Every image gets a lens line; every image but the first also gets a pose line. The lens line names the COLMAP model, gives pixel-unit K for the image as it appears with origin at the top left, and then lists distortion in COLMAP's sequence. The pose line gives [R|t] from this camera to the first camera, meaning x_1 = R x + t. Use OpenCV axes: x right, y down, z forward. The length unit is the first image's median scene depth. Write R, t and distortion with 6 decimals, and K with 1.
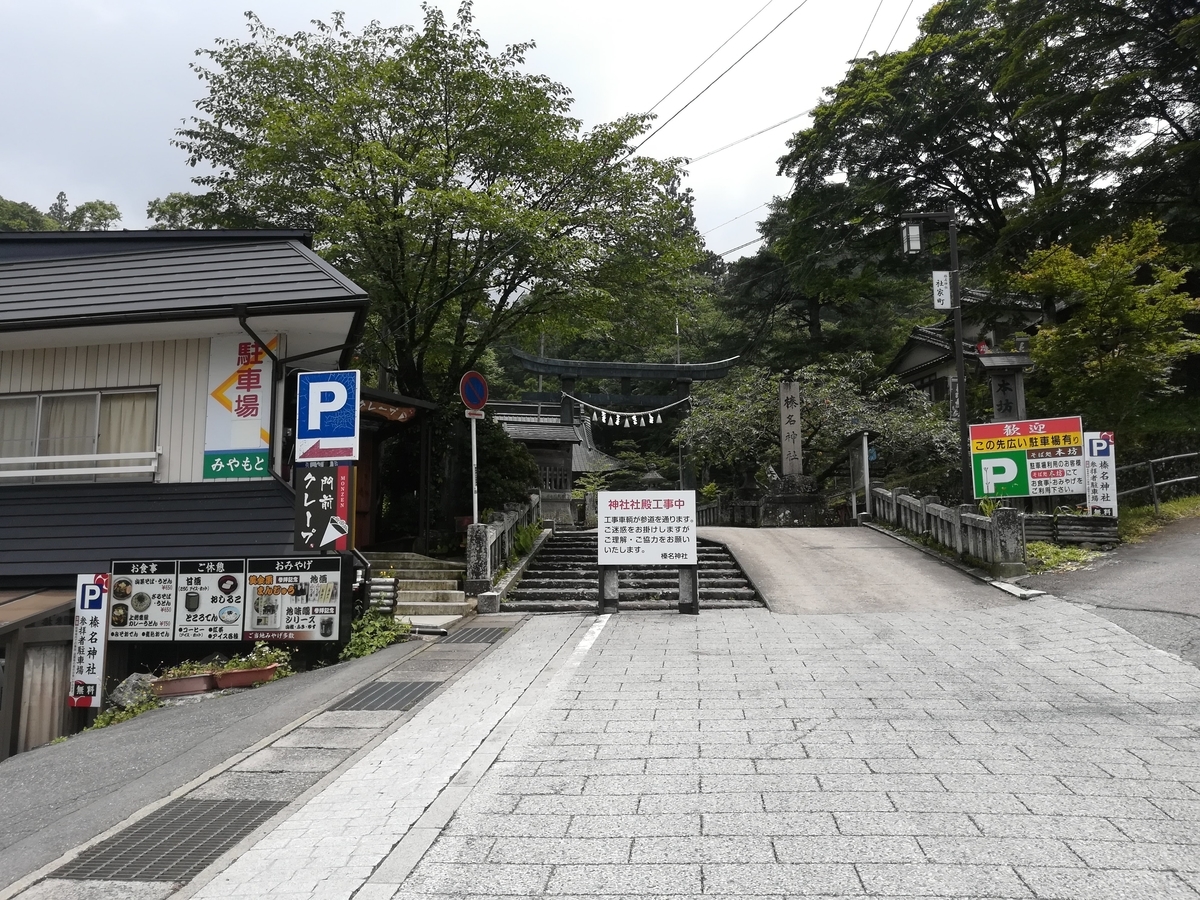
lens RADIAL K [[936.5, 0, 618.8], [0, 936.5, 442.2], [0, 0, 1]] dist [0.042108, -0.100367]
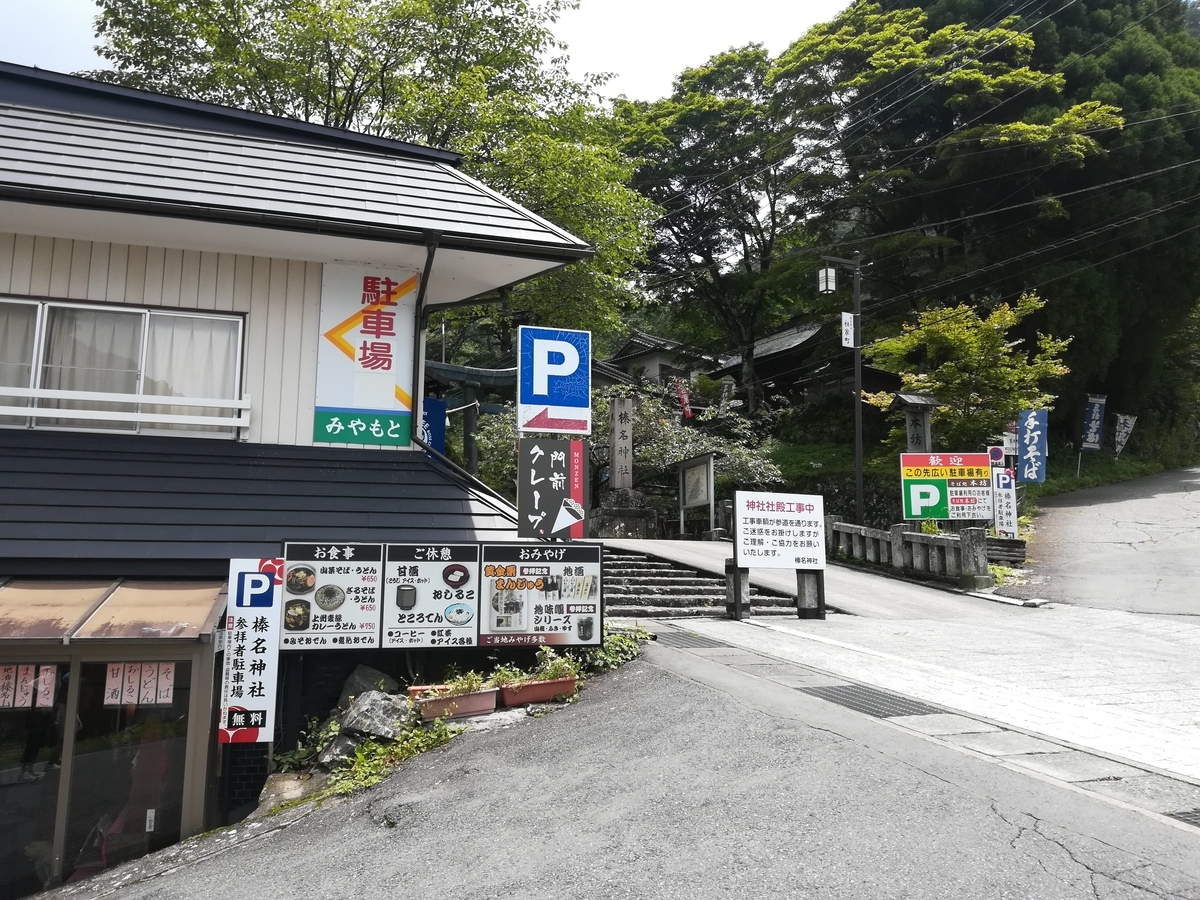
lens RADIAL K [[936.5, 0, 598.9], [0, 936.5, 443.5], [0, 0, 1]] dist [0.042108, -0.100367]
pose [[0.893586, 0.085414, 0.440692, -0.579441], [-0.076535, 0.996346, -0.037919, 0.052193], [-0.442320, 0.000156, 0.896857, 0.202361]]
